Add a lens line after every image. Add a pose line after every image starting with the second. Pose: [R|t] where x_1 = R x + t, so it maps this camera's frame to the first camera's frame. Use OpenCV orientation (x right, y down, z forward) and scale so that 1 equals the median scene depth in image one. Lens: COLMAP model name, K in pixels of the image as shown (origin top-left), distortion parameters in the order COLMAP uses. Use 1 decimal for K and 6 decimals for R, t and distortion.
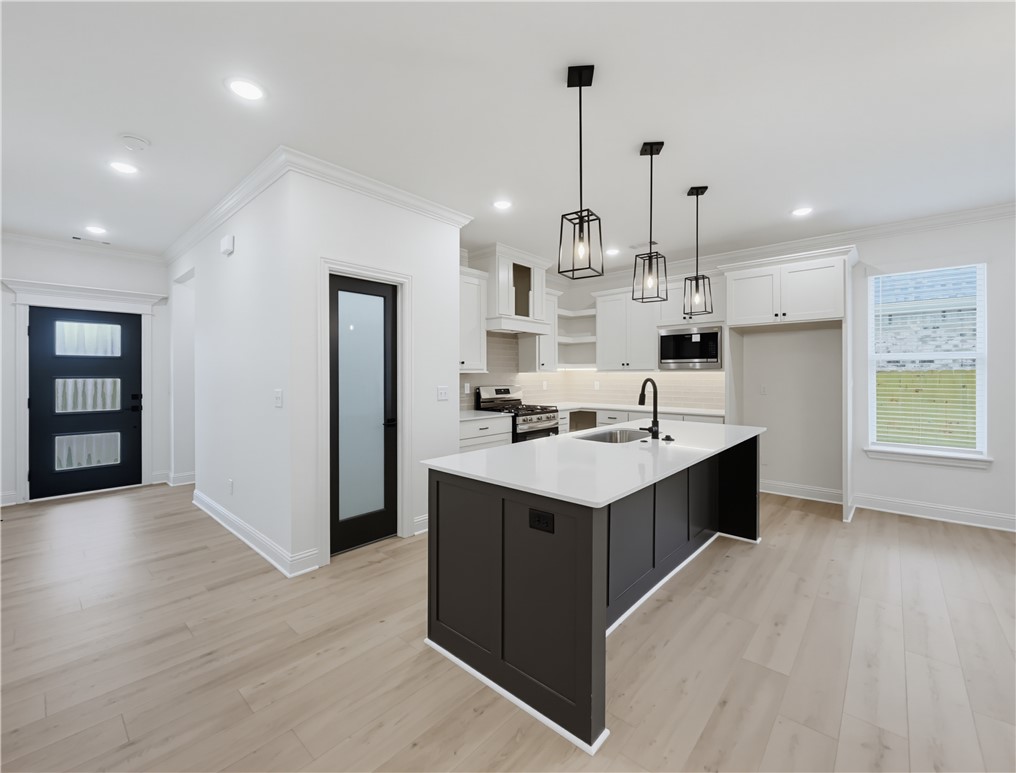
lens RADIAL K [[429.3, 0, 500.4], [0, 429.3, 375.9], [0, 0, 1]] dist [-0.000524, 0.000000]
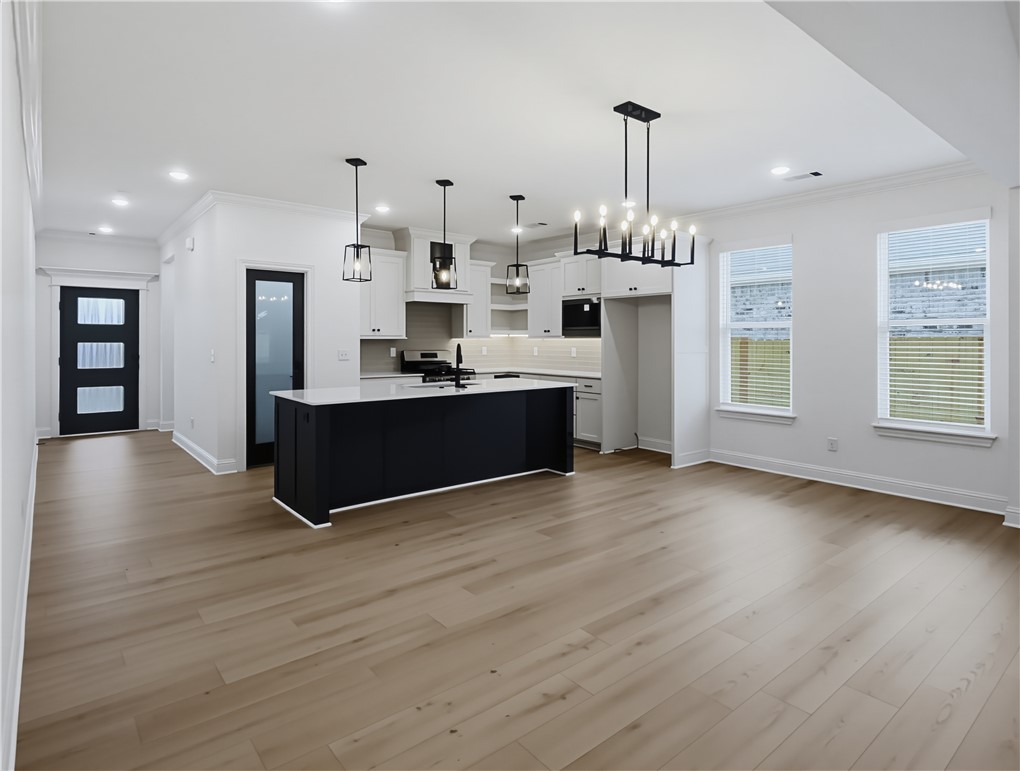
lens RADIAL K [[571.8, 0, 510.7], [0, 571.8, 340.1], [0, 0, 1]] dist [-0.001205, -0.000064]
pose [[0.988871, 0.003544, -0.148736, 0.475999], [-0.003974, 0.999989, -0.002598, -0.000509], [0.148725, 0.003160, 0.988874, -0.475644]]
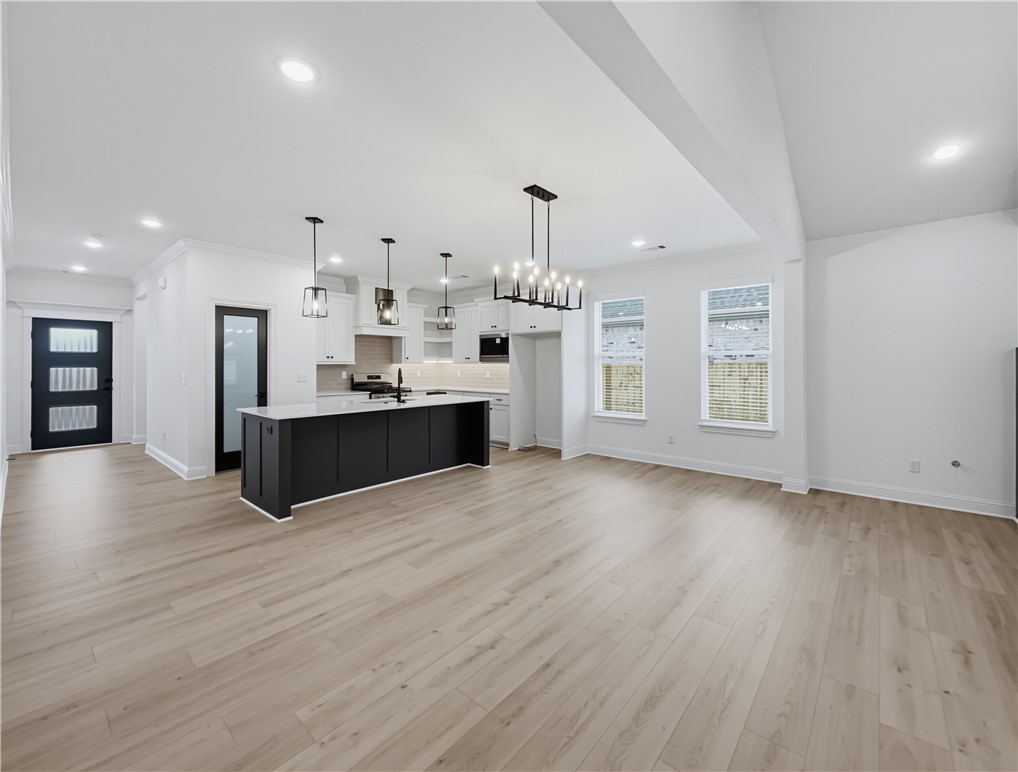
lens RADIAL K [[429.1, 0, 510.2], [0, 429.1, 363.8], [0, 0, 1]] dist [-0.001806, 0.000022]
pose [[0.999761, 0.002600, 0.021720, 0.460400], [-0.002469, 0.999978, -0.006075, -0.000900], [-0.021735, 0.006020, 0.999746, -0.455579]]
